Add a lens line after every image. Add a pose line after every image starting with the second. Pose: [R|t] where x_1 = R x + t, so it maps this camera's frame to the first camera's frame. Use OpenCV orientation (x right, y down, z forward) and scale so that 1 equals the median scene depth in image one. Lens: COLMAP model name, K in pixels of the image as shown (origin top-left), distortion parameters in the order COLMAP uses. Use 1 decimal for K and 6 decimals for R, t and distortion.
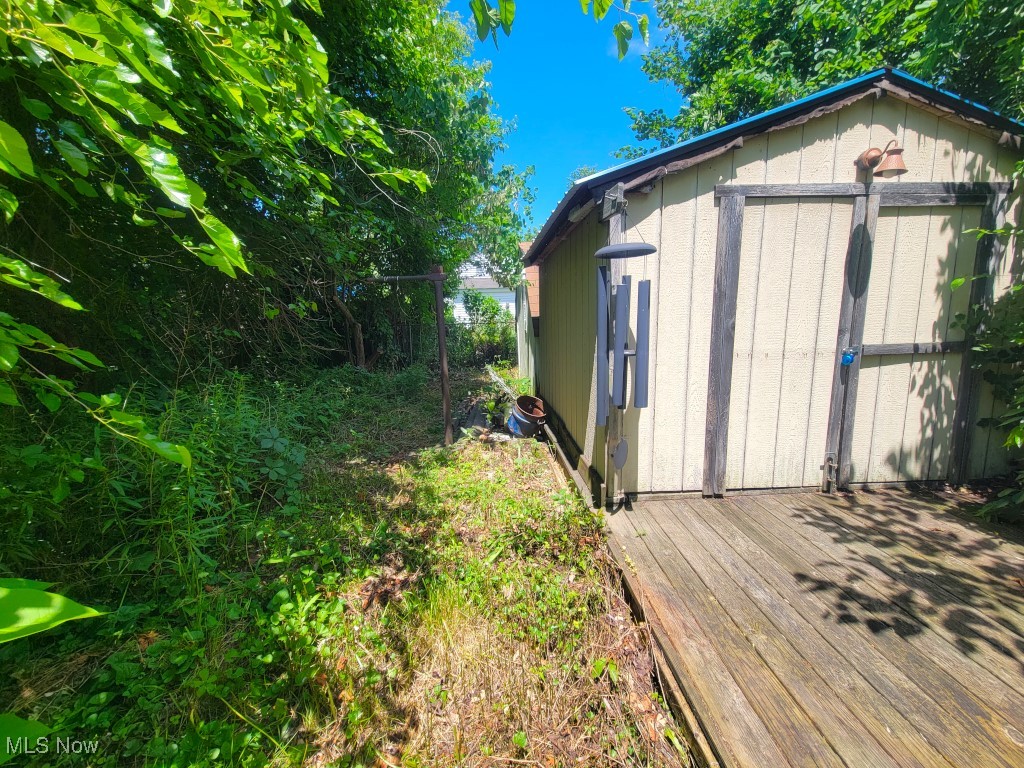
lens RADIAL K [[414.2, 0, 509.3], [0, 414.2, 382.5], [0, 0, 1]] dist [-0.000259, -0.000348]
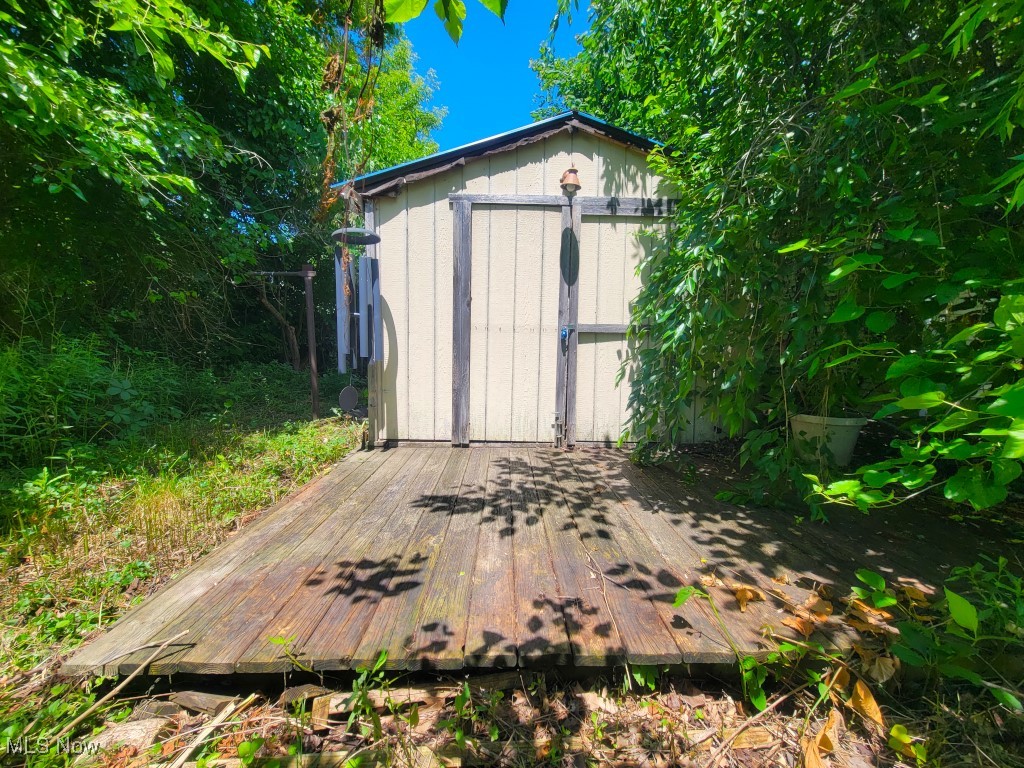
lens RADIAL K [[397.2, 0, 513.0], [0, 397.2, 366.1], [0, 0, 1]] dist [0.000732, -0.000042]
pose [[0.998679, 0.045372, -0.024114, 0.731155], [-0.047244, 0.995363, -0.083787, 0.148397], [0.020200, 0.084815, 0.996192, -0.176905]]
